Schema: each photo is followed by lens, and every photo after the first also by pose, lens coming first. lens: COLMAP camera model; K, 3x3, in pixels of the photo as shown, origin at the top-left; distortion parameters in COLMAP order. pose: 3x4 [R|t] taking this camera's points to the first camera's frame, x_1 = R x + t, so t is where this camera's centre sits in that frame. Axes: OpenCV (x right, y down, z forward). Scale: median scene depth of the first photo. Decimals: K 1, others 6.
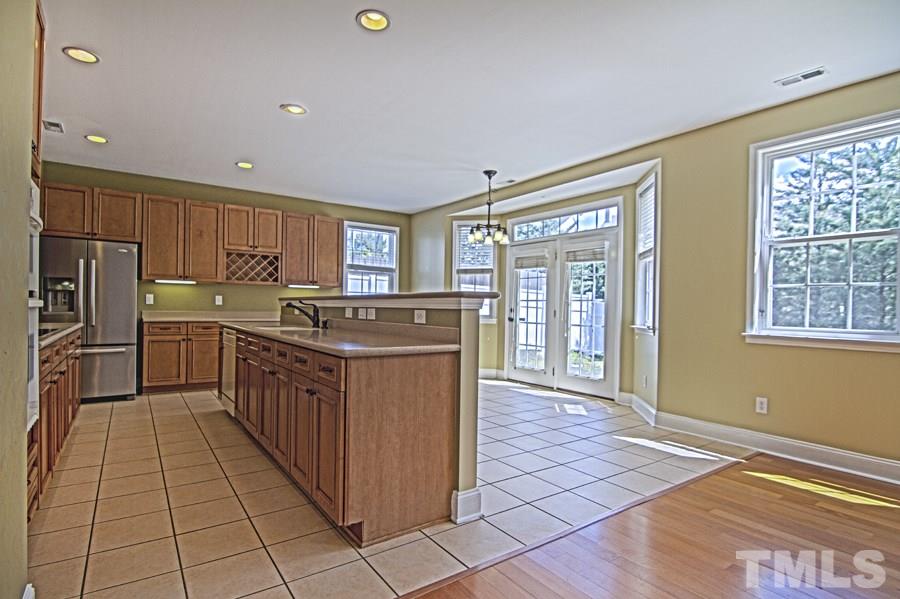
lens RADIAL K [[465.1, 0, 443.7], [0, 465.1, 305.8], [0, 0, 1]] dist [-0.022756, -0.006371]
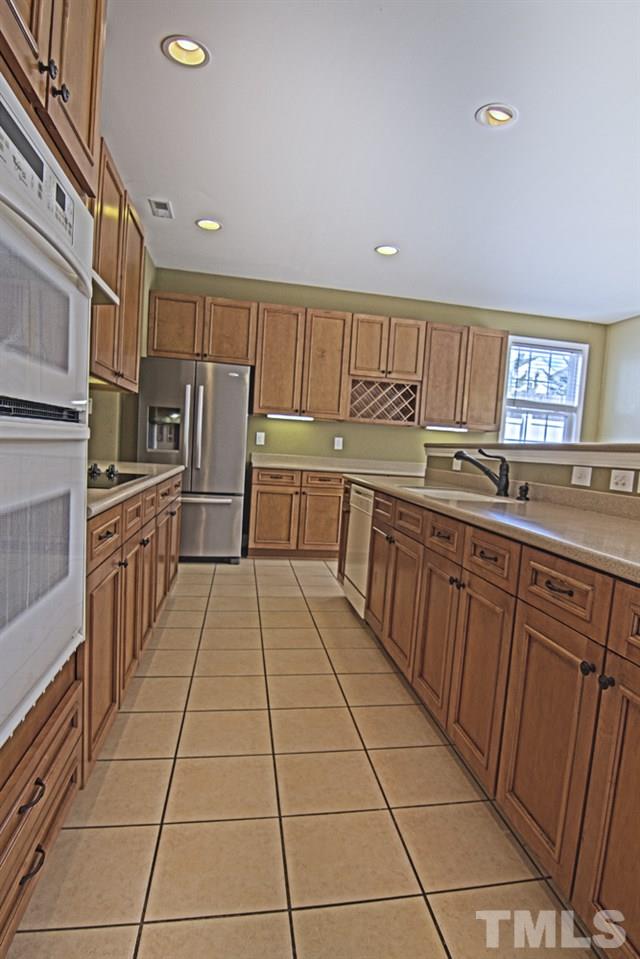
lens RADIAL K [[495.5, 0, 304.1], [0, 495.5, 484.9], [0, 0, 1]] dist [-0.022756, -0.006371]
pose [[0.888637, 0.076452, -0.452195, -0.175378], [-0.049394, 0.996227, 0.071363, 0.000662], [0.455944, -0.041080, 0.889060, 0.264543]]
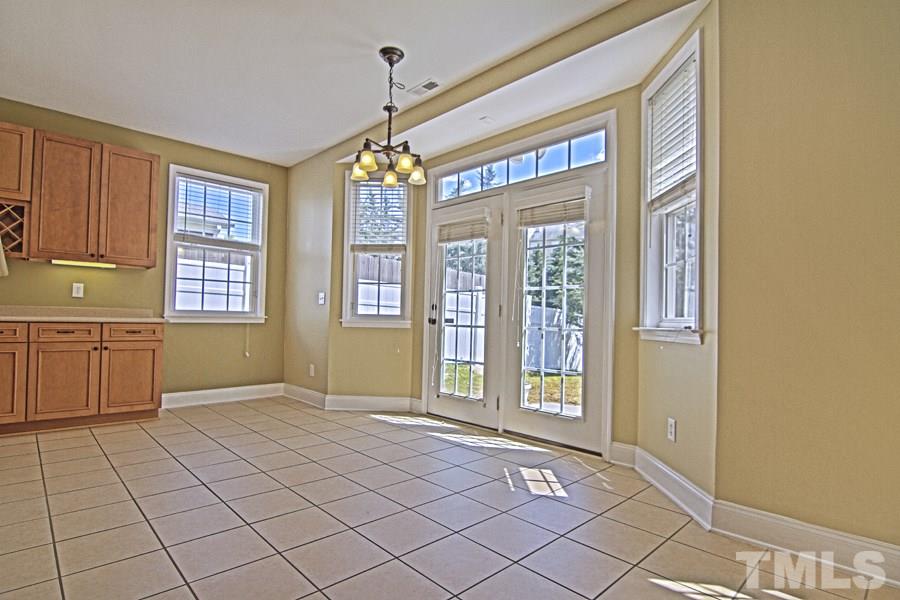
lens RADIAL K [[465.1, 0, 444.2], [0, 465.1, 304.3], [0, 0, 1]] dist [-0.022756, -0.006371]
pose [[0.989096, 0.007513, 0.147083, 0.080486], [-0.003768, 0.999662, -0.025717, 0.027521], [-0.147227, 0.024883, 0.988790, 0.435380]]
